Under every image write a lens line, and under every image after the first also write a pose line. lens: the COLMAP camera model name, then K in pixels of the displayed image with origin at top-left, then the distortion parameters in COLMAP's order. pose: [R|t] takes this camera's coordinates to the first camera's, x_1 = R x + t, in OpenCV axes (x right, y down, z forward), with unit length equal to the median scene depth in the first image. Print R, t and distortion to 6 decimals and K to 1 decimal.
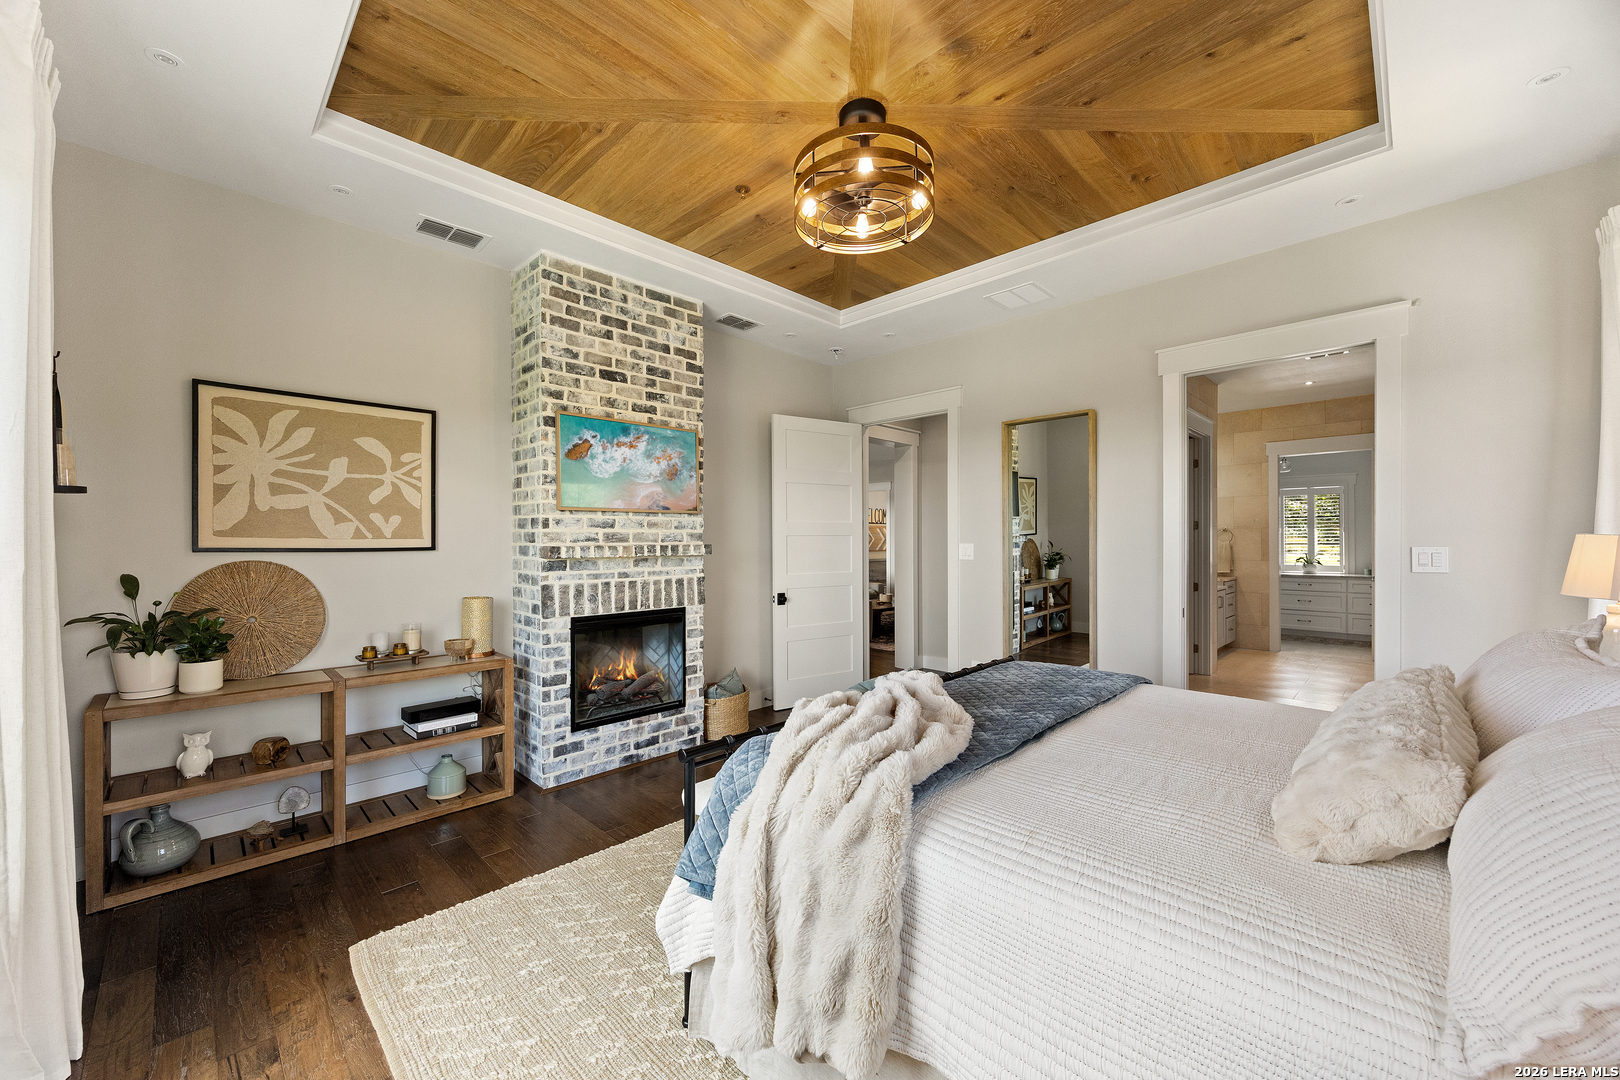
lens RADIAL K [[626.6, 0, 799.1], [0, 626.6, 544.2], [0, 0, 1]] dist [0.000685, -0.000776]
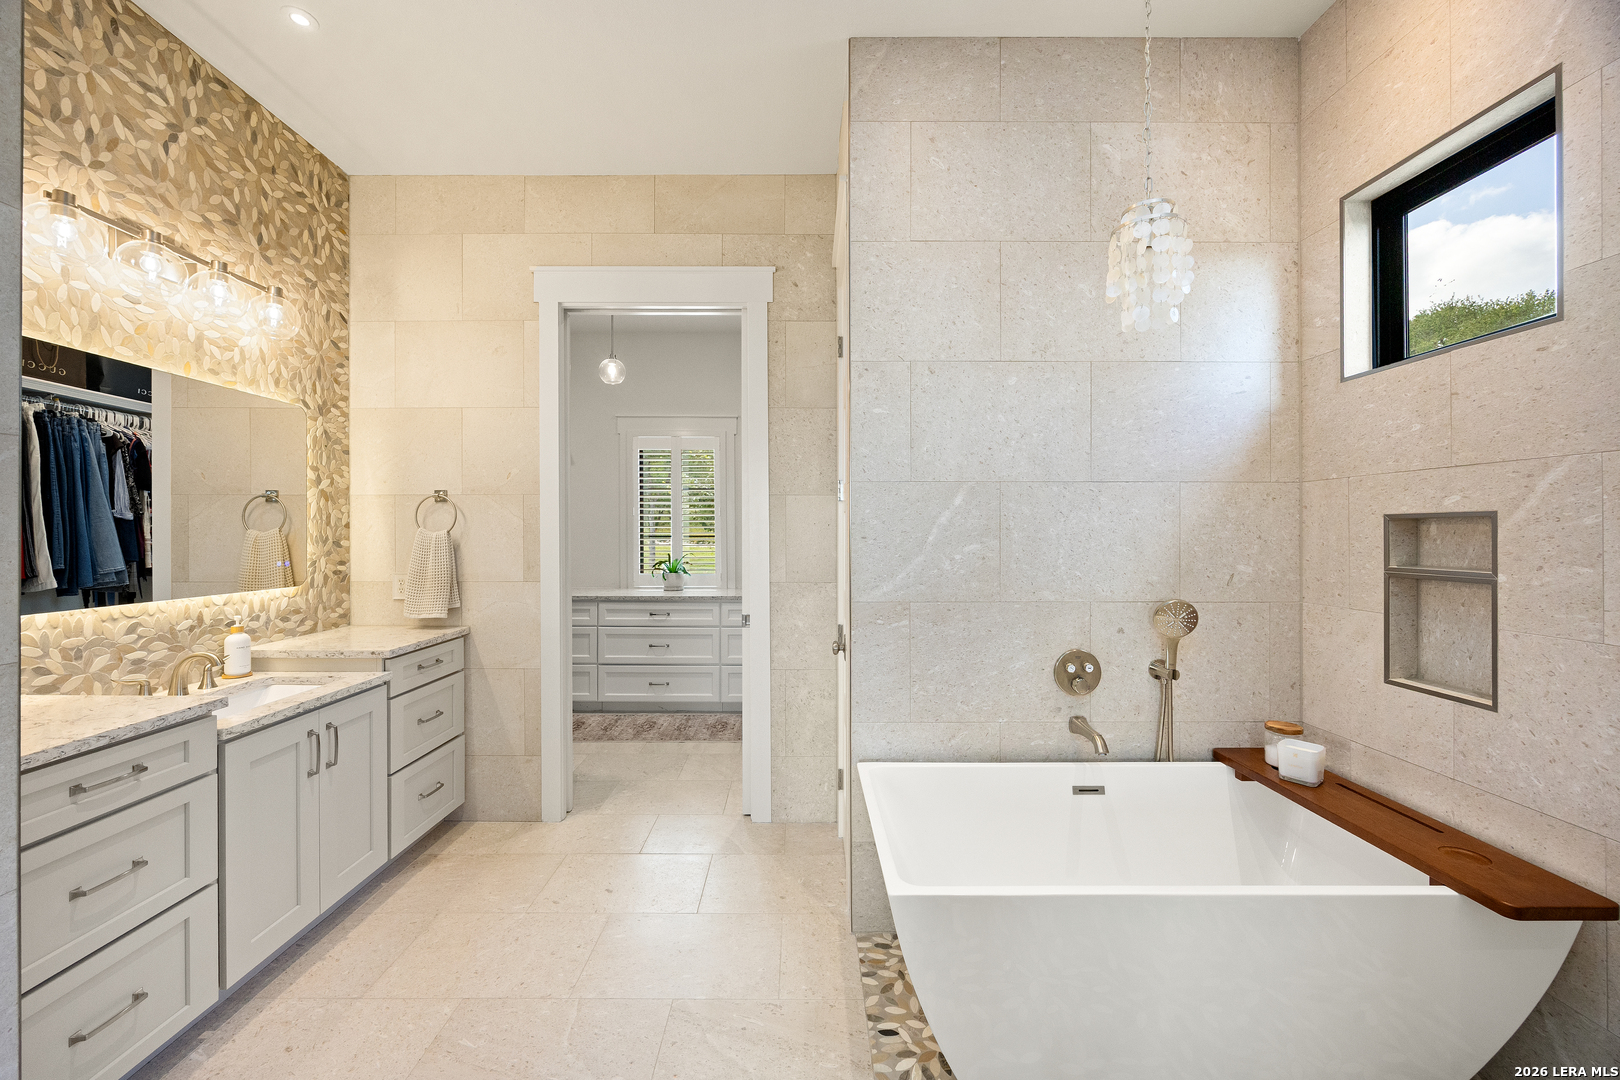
lens RADIAL K [[626.6, 0, 808.8], [0, 626.6, 540.0], [0, 0, 1]] dist [0.000685, -0.000776]
pose [[0.700787, -0.003519, 0.713361, 0.576397], [0.005017, 0.999987, 0.000005, 0.002649], [-0.713352, 0.003576, 0.700796, 0.602955]]
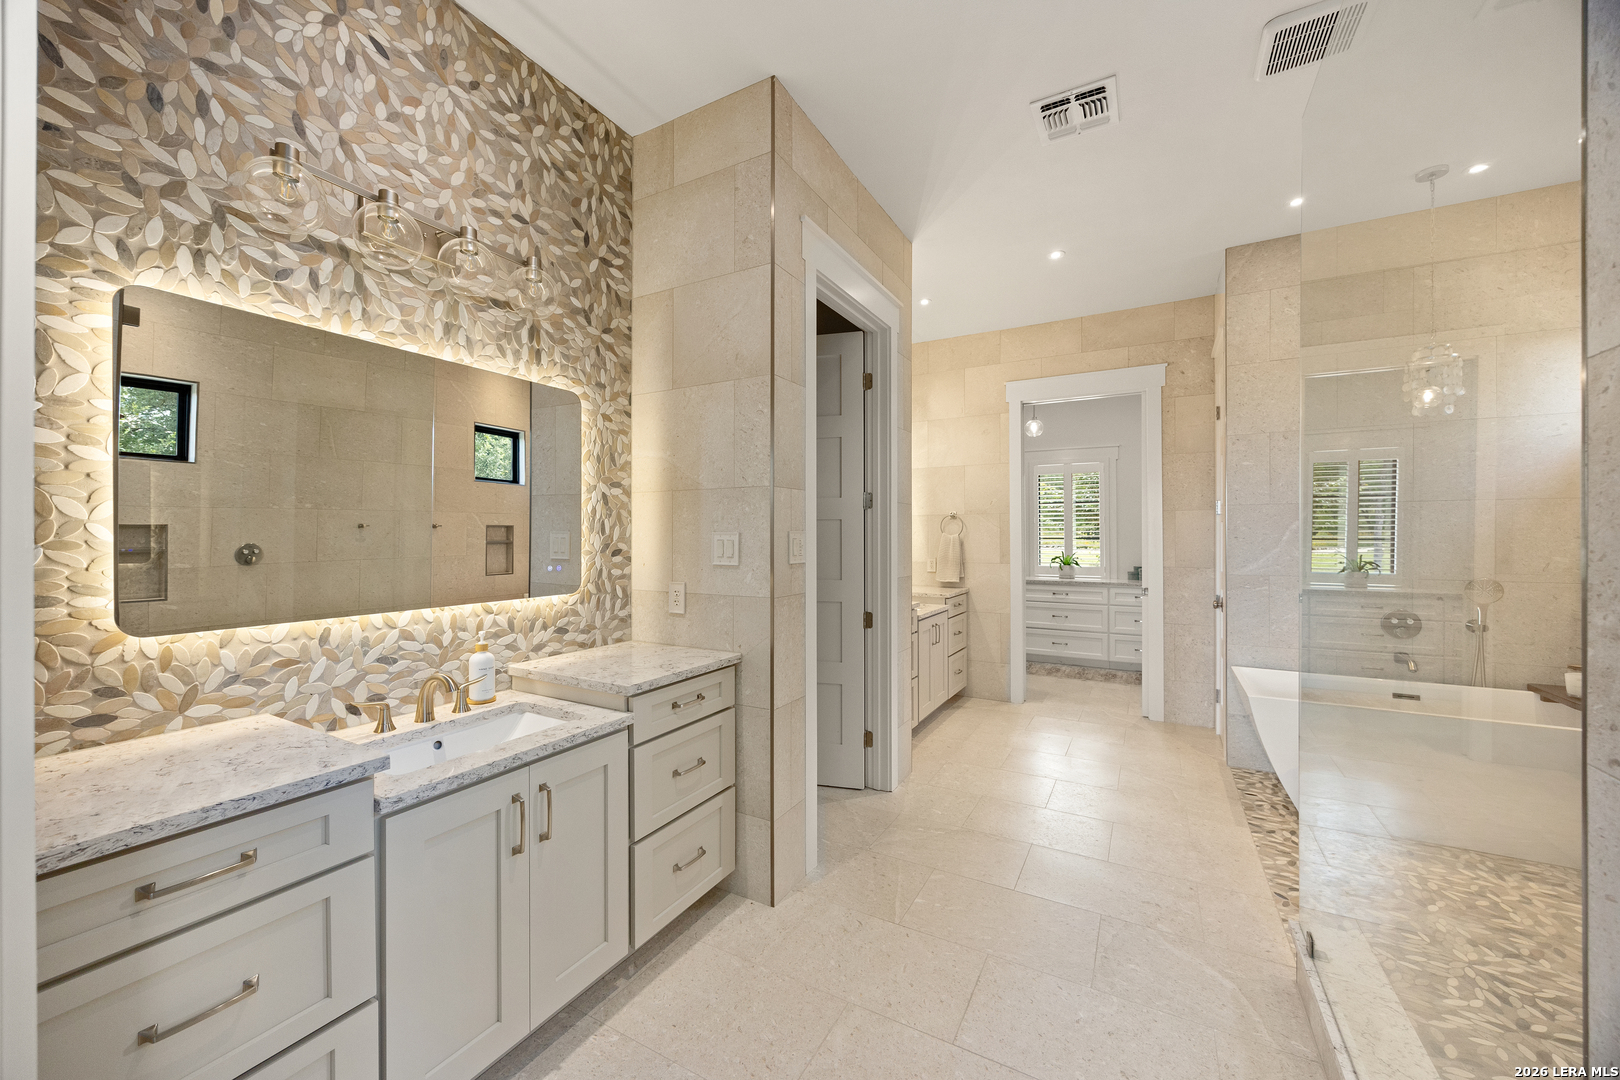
lens RADIAL K [[626.6, 0, 802.4], [0, 626.6, 540.1], [0, 0, 1]] dist [0.000685, -0.000776]
pose [[0.963483, 0.000084, 0.267770, 0.357461], [0.001537, 0.999982, -0.005842, 0.005566], [-0.267766, 0.006040, 0.963465, 0.418625]]
